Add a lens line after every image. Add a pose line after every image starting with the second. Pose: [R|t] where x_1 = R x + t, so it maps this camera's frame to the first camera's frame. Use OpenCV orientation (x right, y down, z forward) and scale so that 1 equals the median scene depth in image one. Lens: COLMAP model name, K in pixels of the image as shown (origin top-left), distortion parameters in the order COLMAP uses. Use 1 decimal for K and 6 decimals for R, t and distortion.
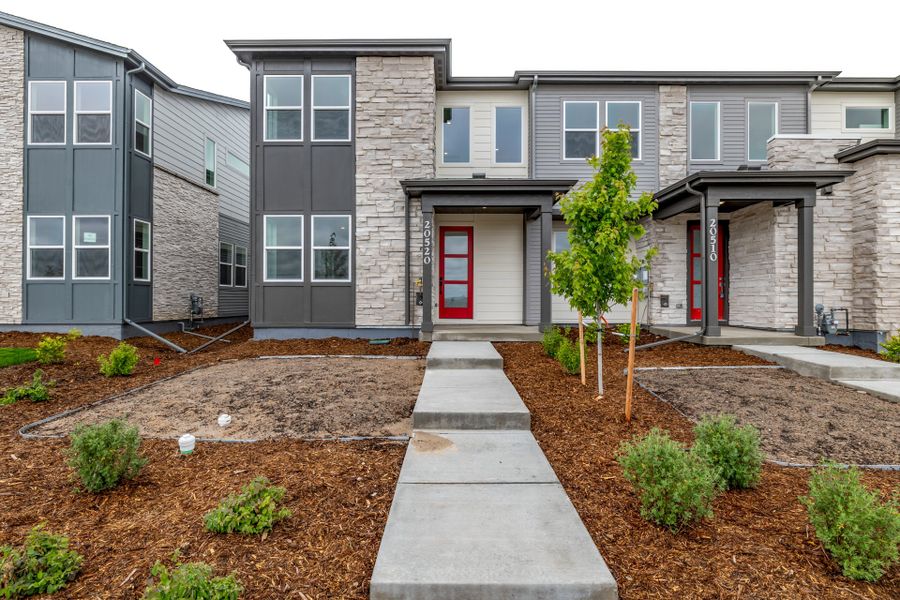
lens RADIAL K [[444.7, 0, 450.0], [0, 444.7, 300.0], [0, 0, 1]] dist [-0.002372, 0.000933]
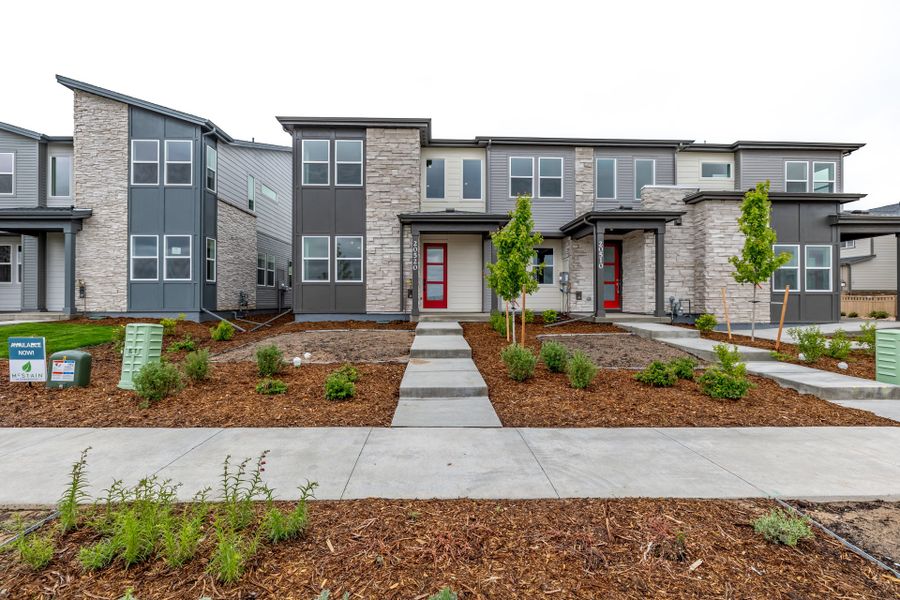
lens RADIAL K [[401.5, 0, 448.0], [0, 401.5, 300.1], [0, 0, 1]] dist [-0.000176, -0.000132]
pose [[0.999261, -0.001269, 0.038427, 0.005970], [0.001270, 0.999999, -0.000020, 0.018191], [-0.038427, 0.000069, 0.999261, -0.318748]]
